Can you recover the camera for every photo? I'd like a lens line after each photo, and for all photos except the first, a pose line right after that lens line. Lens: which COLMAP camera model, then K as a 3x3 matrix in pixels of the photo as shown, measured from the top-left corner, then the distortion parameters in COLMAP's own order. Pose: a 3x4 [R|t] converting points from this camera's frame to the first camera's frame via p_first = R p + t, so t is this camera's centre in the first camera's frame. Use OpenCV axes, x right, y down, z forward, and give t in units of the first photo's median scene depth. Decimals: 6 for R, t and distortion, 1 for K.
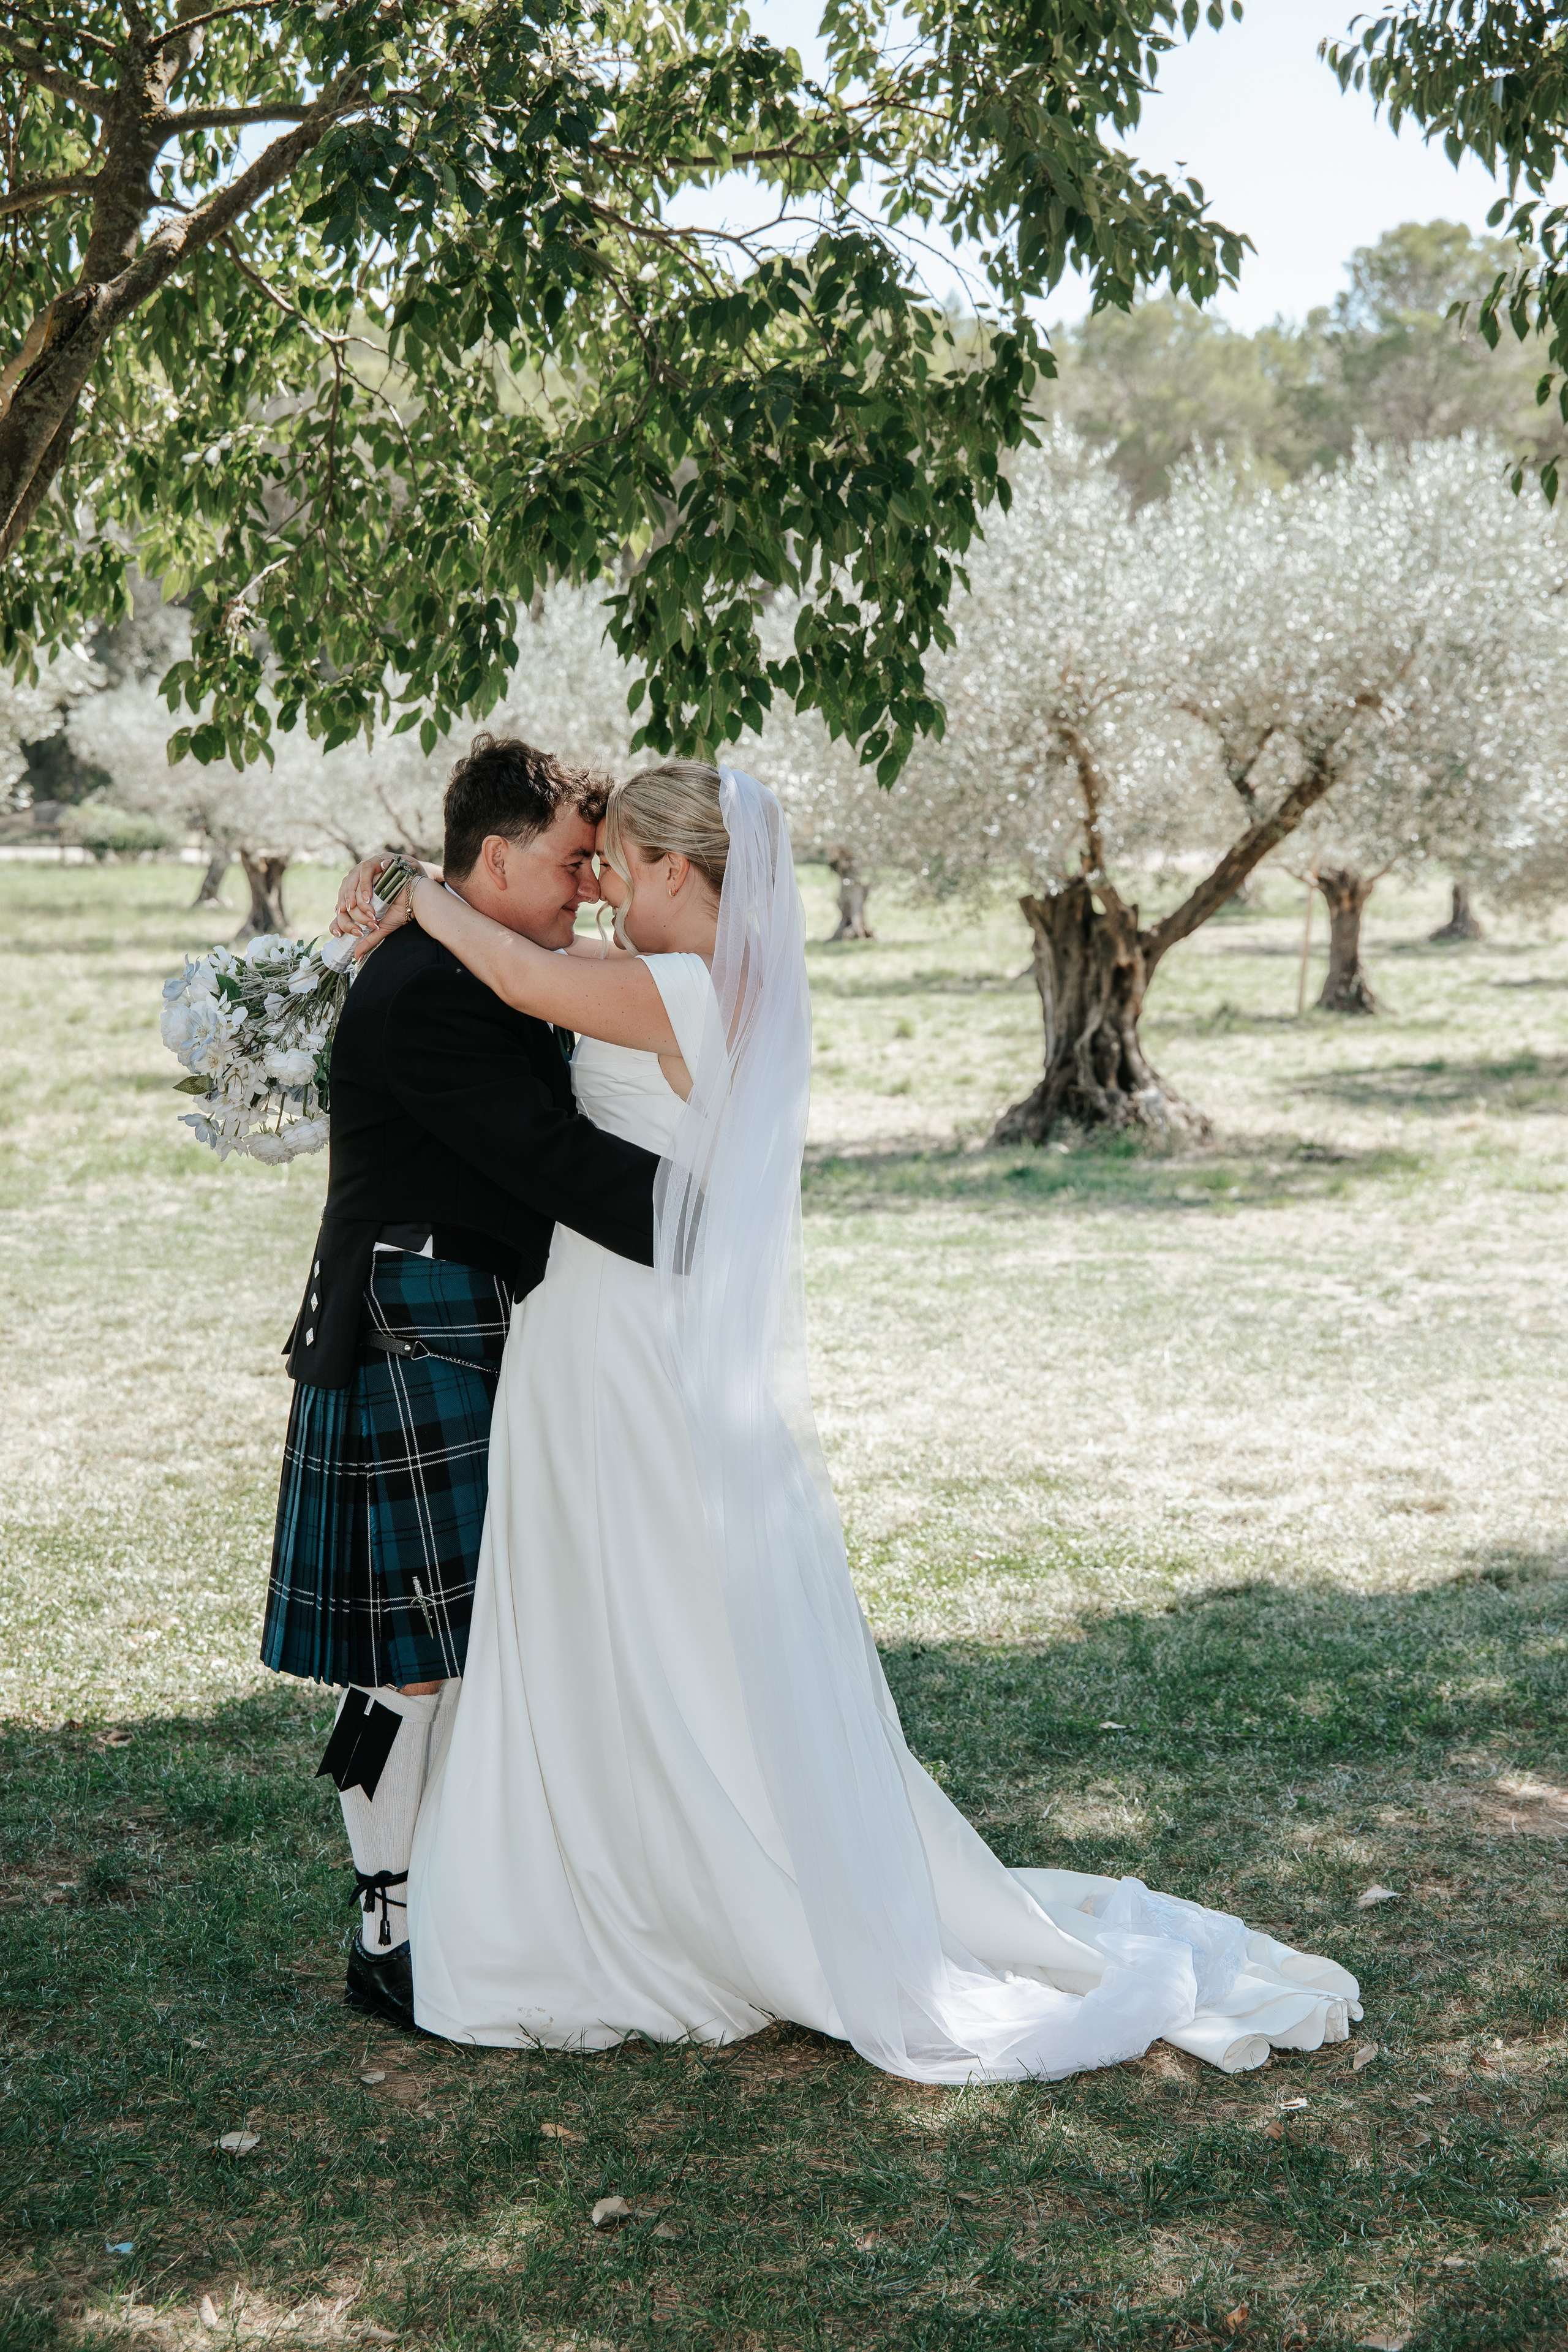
lens RADIAL K [[3822.1, 0, 790.9], [0, 3822.1, 1197.2], [0, 0, 1]] dist [0.179809, 0.000000]
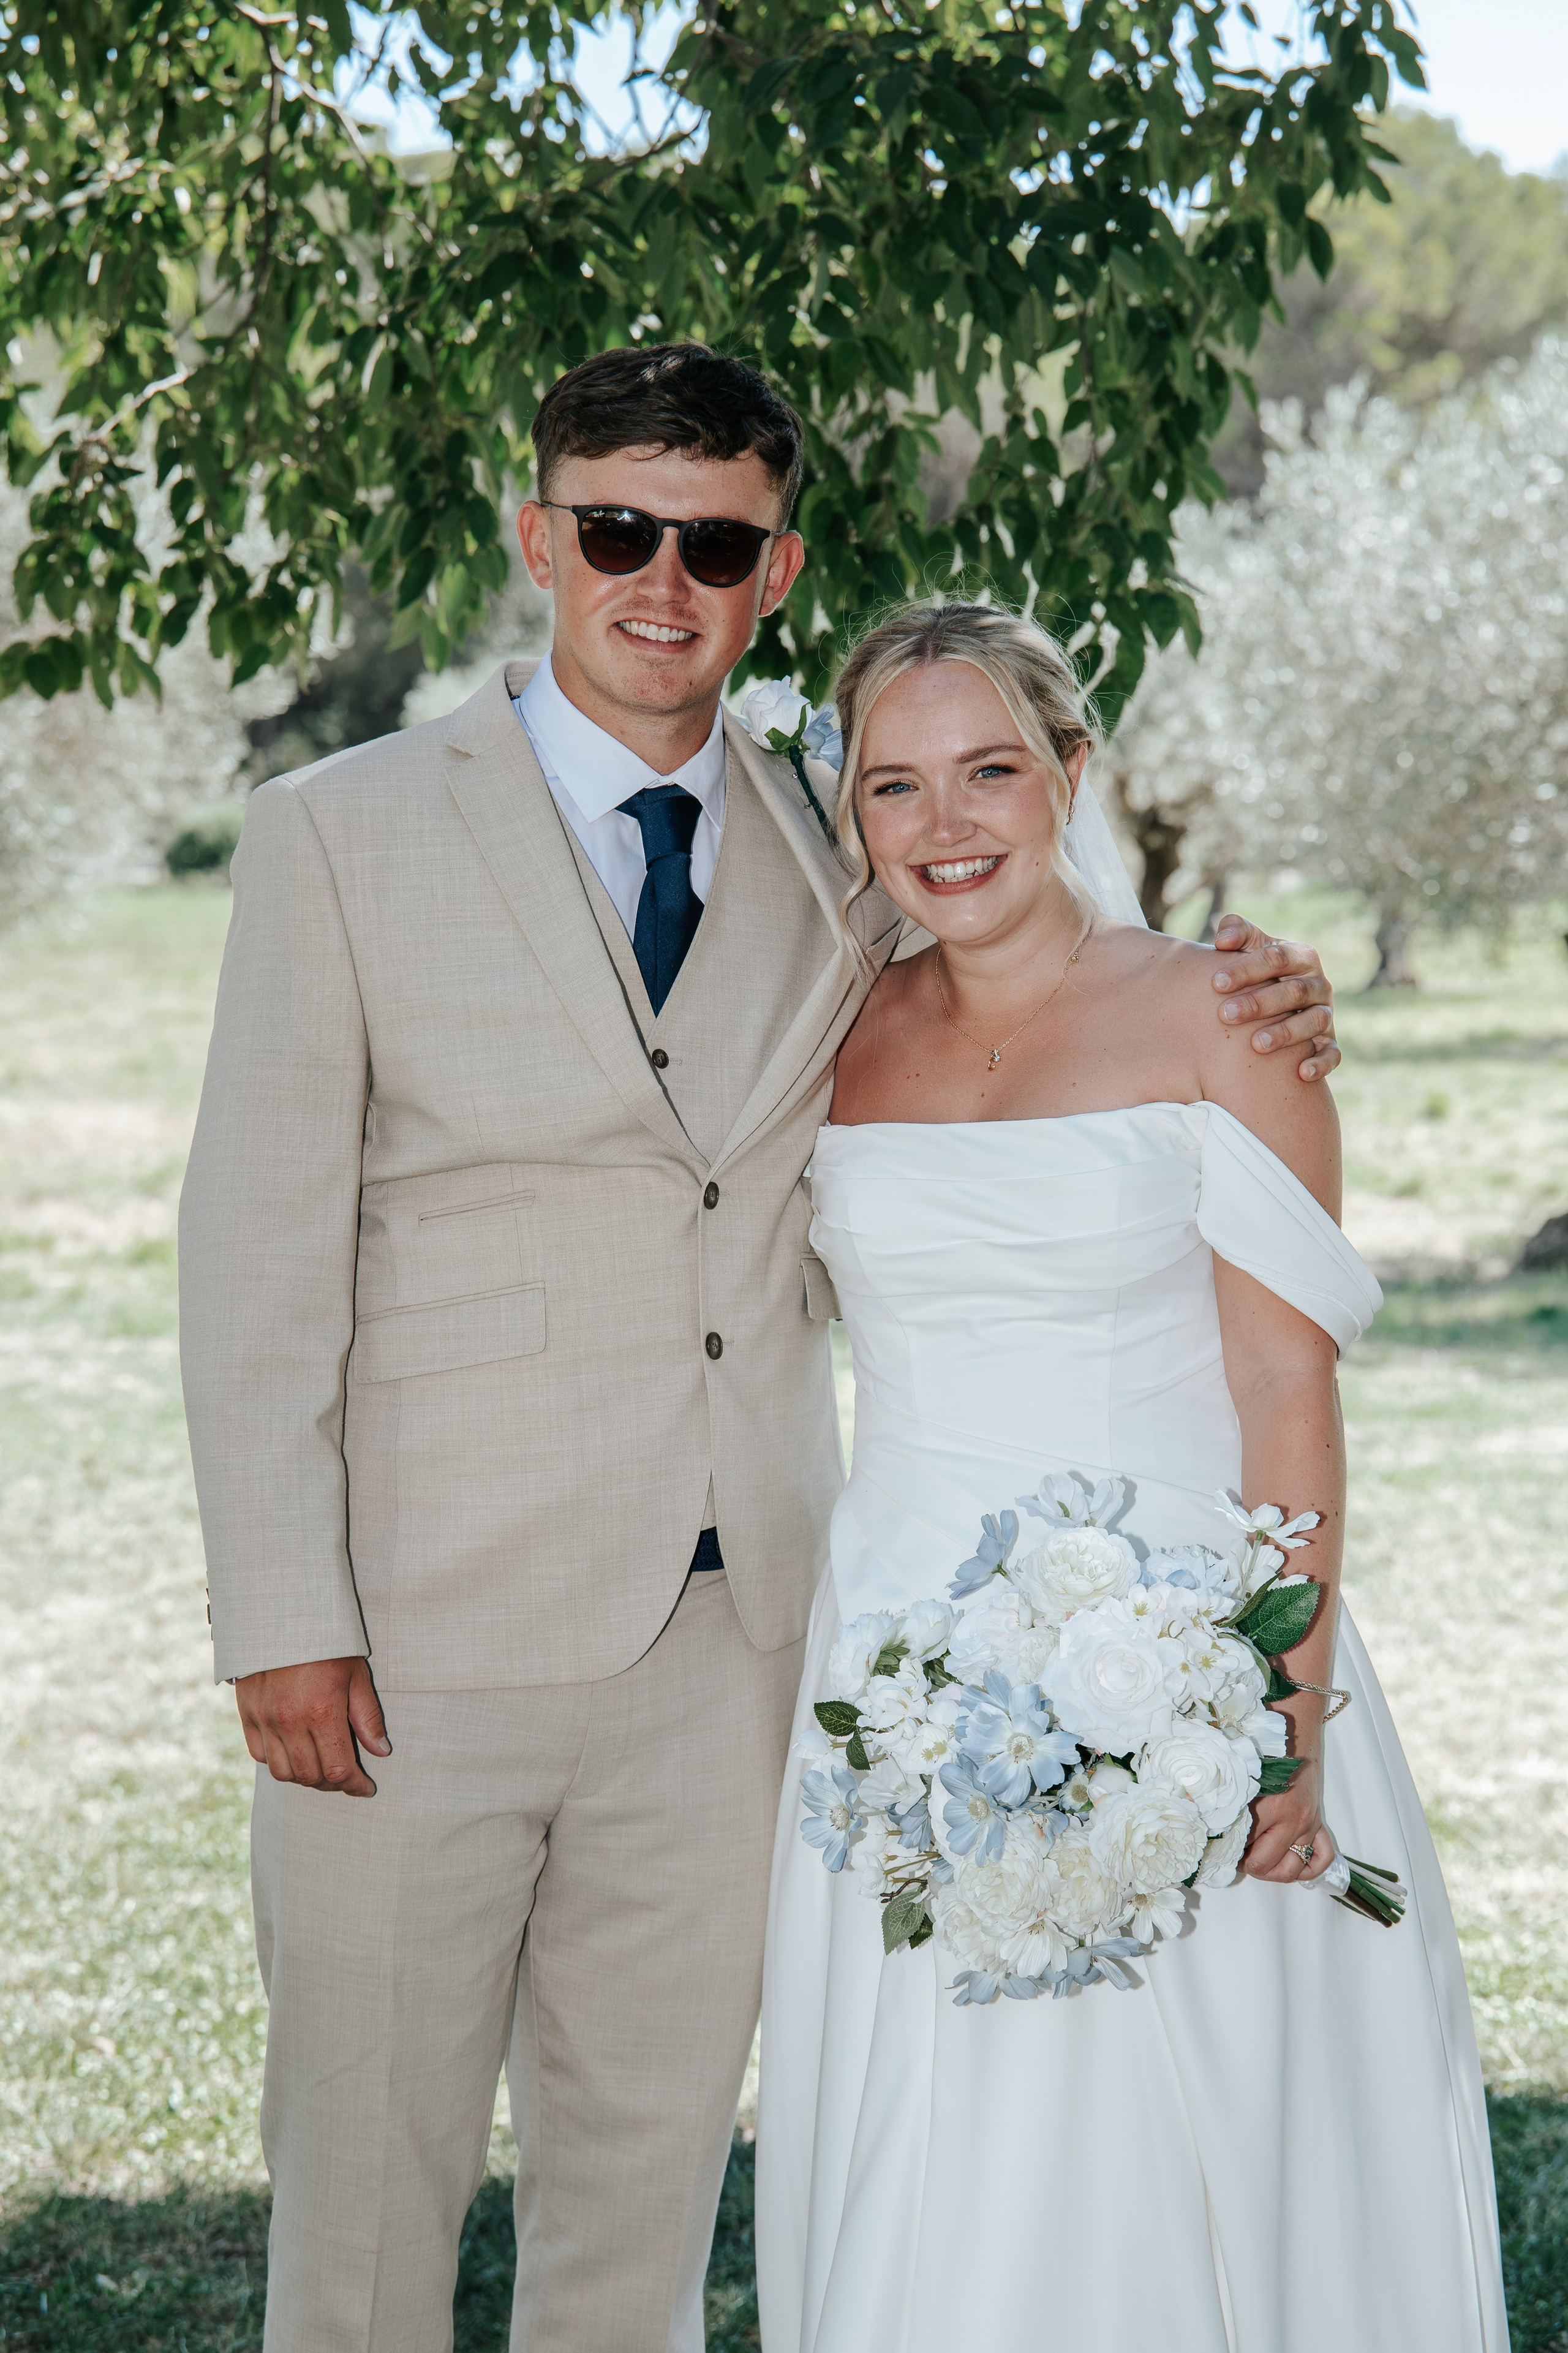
lens RADIAL K [[4660.3, 0, 771.2], [0, 4660.3, 1168.0], [0, 0, 1]] dist [0.323761, 0.000000]
pose [[0.991454, 0.016834, -0.129365, 0.058655], [-0.020502, 0.999423, -0.027077, -0.013333], [0.128835, 0.029498, 0.991227, 0.207218]]
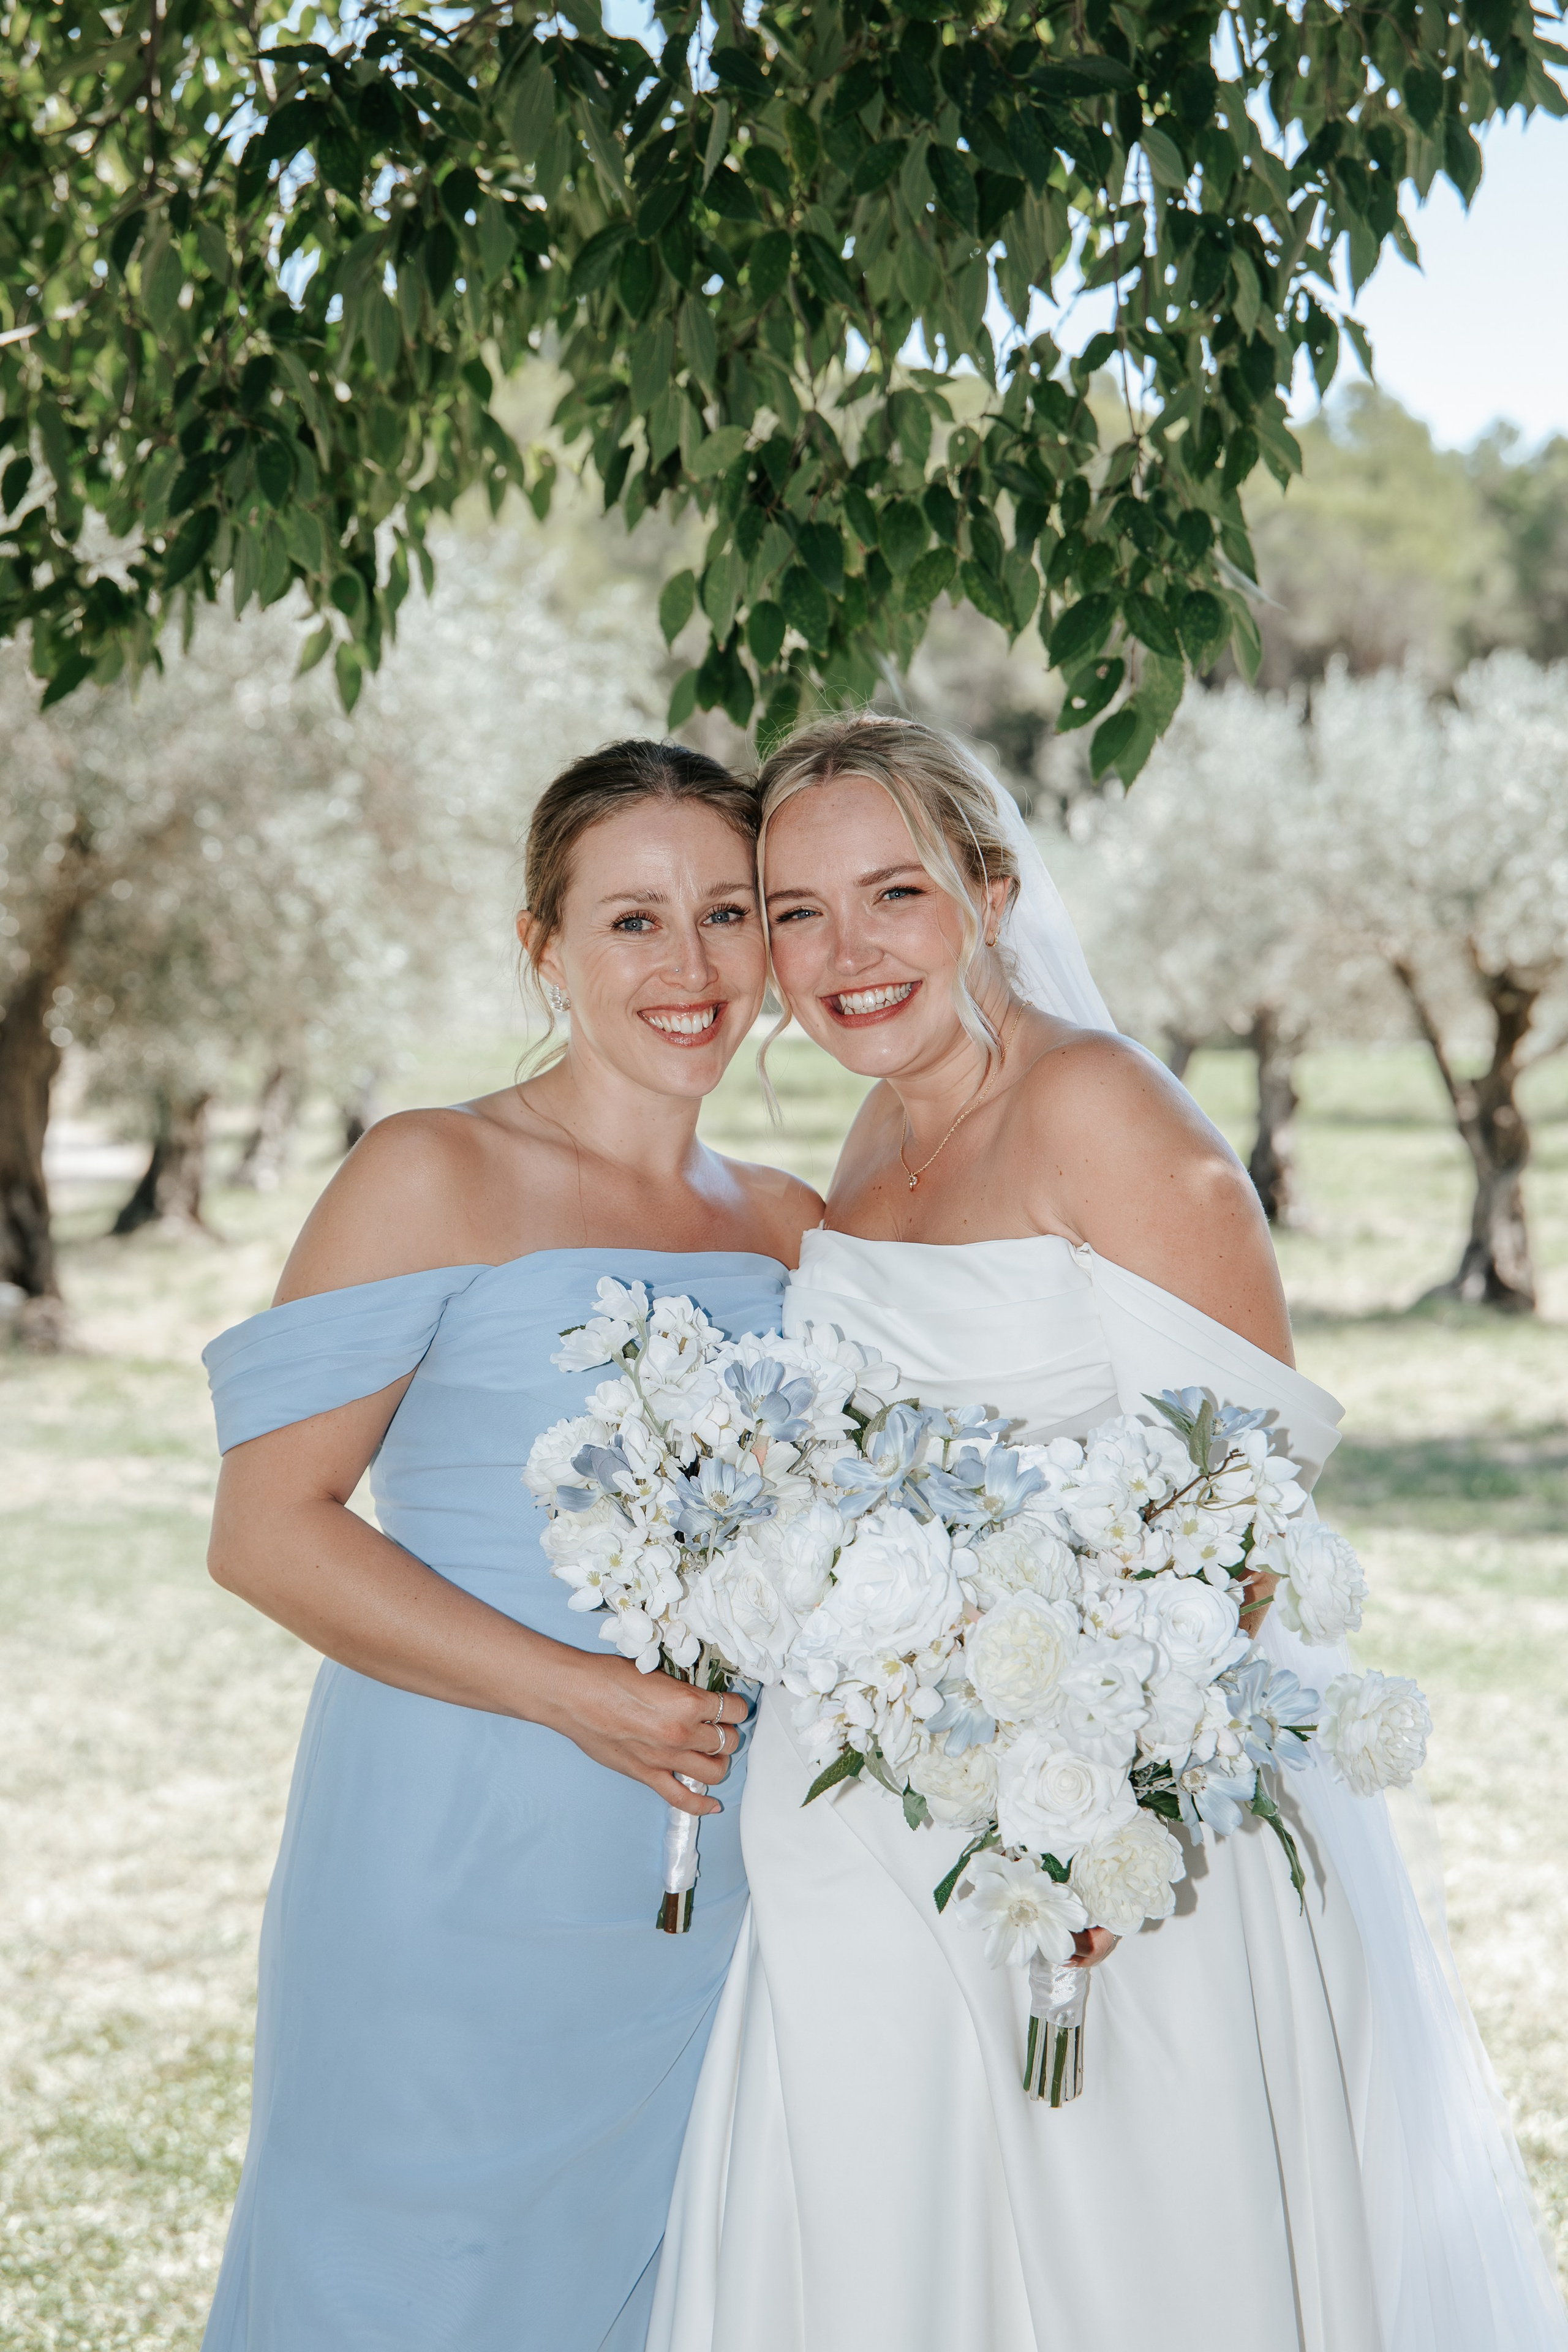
lens RADIAL K [[4201.3, 0, 816.2], [0, 4201.3, 1200.0], [0, 0, 1]] dist [0.204763, 0.000000]
pose [[0.973971, 0.036171, -0.223769, 0.085216], [-0.048249, 0.997645, -0.048743, -0.025336], [0.221480, 0.058270, 0.973423, 0.416379]]
